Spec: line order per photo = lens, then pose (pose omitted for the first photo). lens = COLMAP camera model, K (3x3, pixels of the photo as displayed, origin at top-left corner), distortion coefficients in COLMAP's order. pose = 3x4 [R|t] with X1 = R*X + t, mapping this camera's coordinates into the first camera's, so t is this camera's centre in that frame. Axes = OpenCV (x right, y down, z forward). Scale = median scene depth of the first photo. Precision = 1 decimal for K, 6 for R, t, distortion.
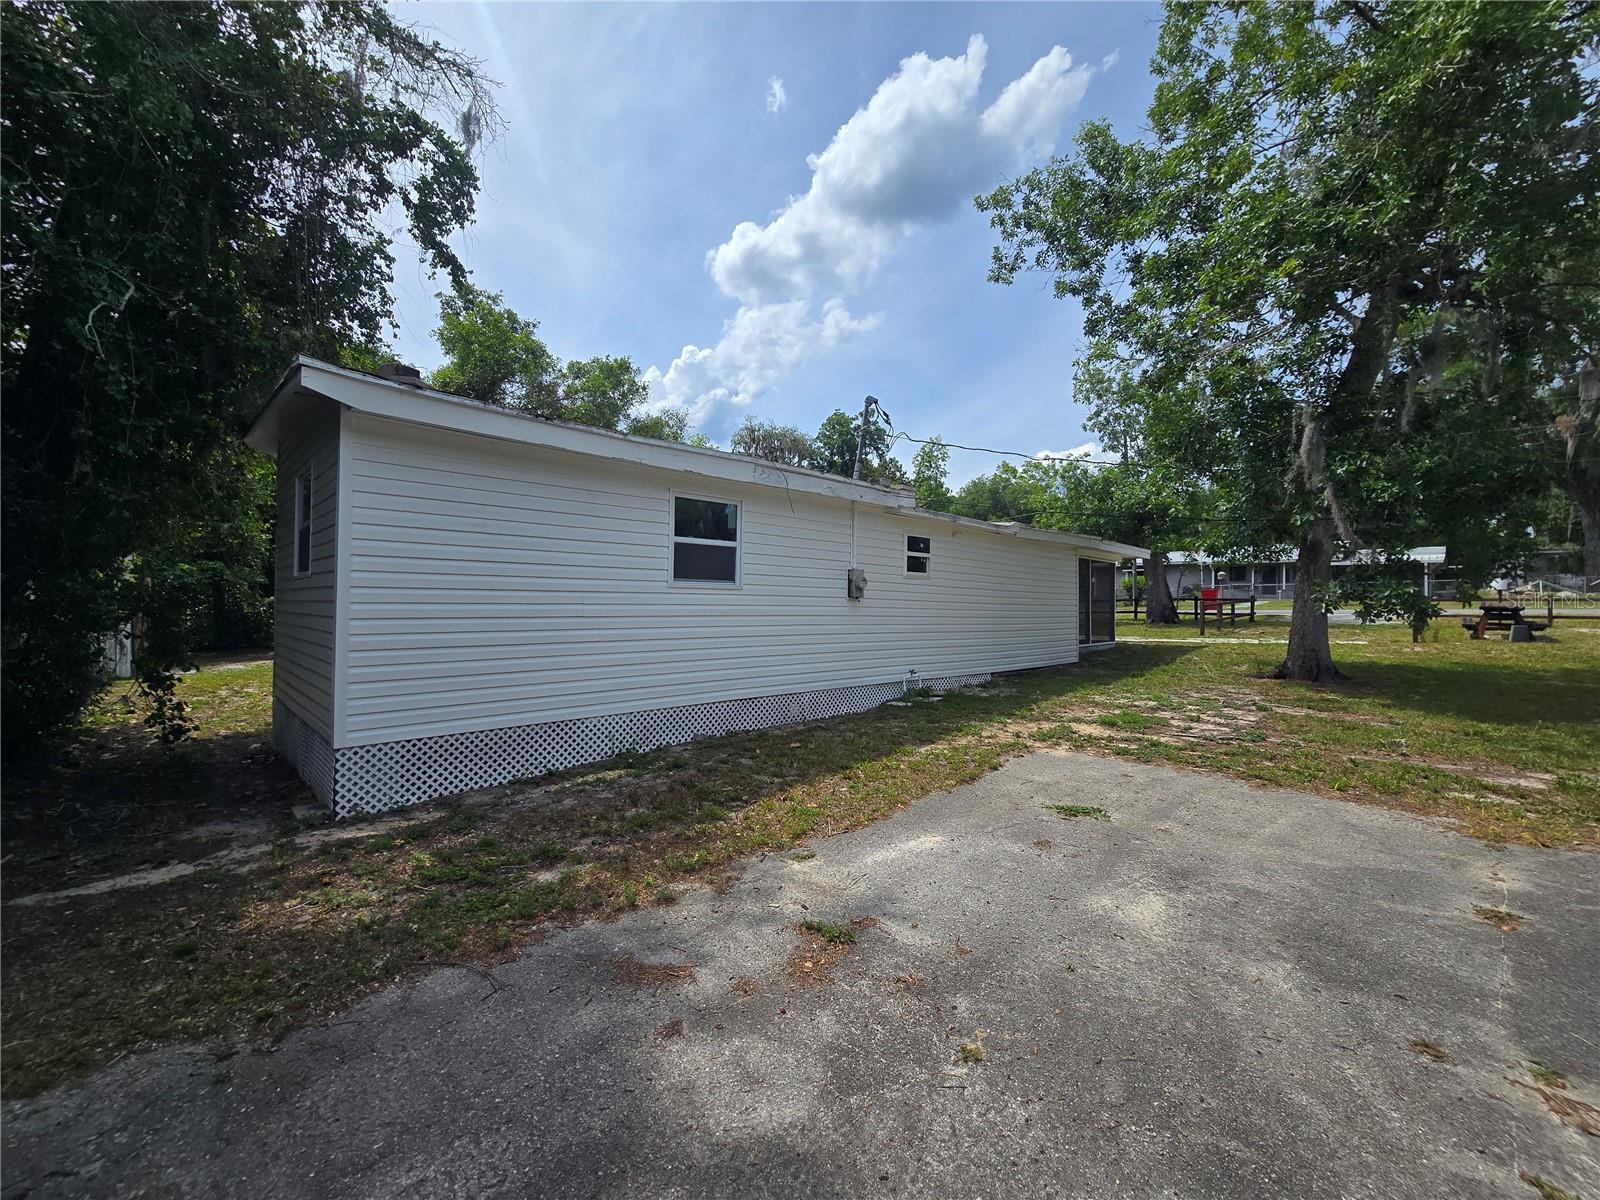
lens RADIAL K [[656.1, 0, 796.1], [0, 656.1, 598.0], [0, 0, 1]] dist [-0.002911, -0.000318]
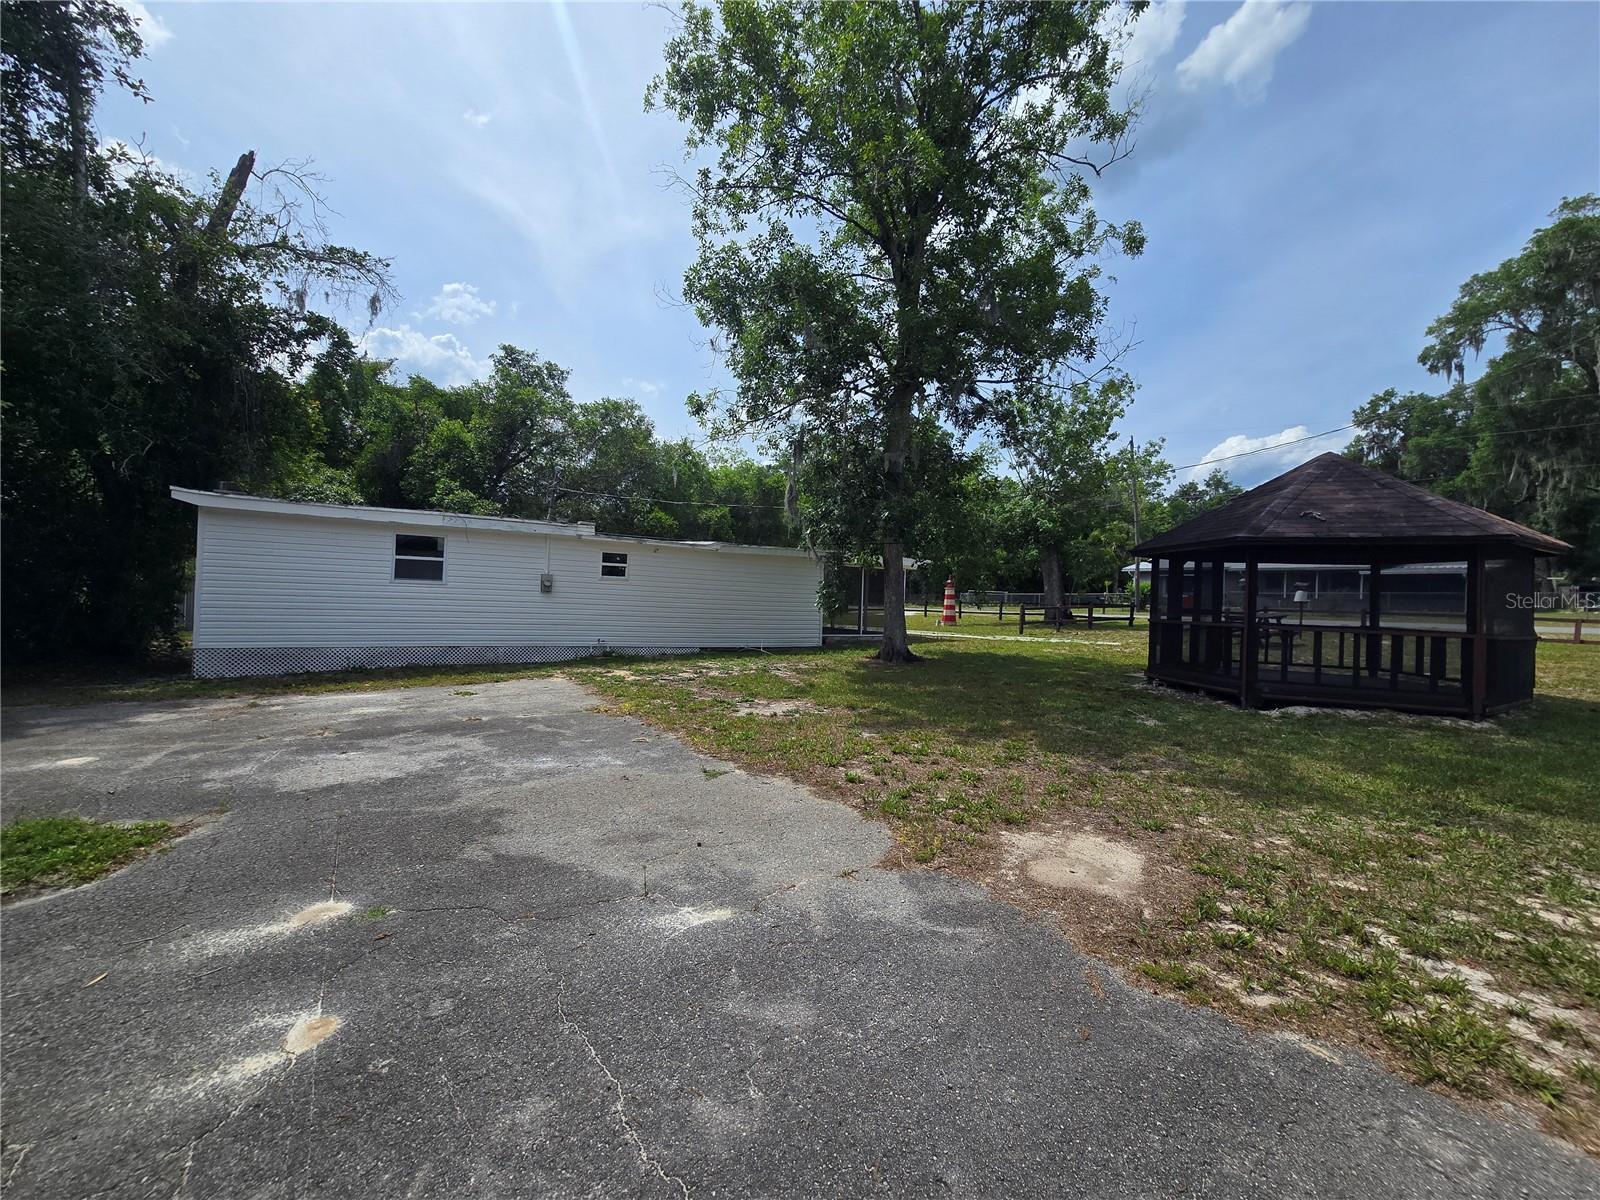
lens RADIAL K [[656.1, 0, 796.1], [0, 656.1, 598.0], [0, 0, 1]] dist [-0.002911, -0.000318]
pose [[0.974948, 0.026912, -0.220799, 1.004683], [-0.025392, 0.999630, 0.009721, -0.015023], [0.220979, -0.003871, 0.975271, -0.426615]]
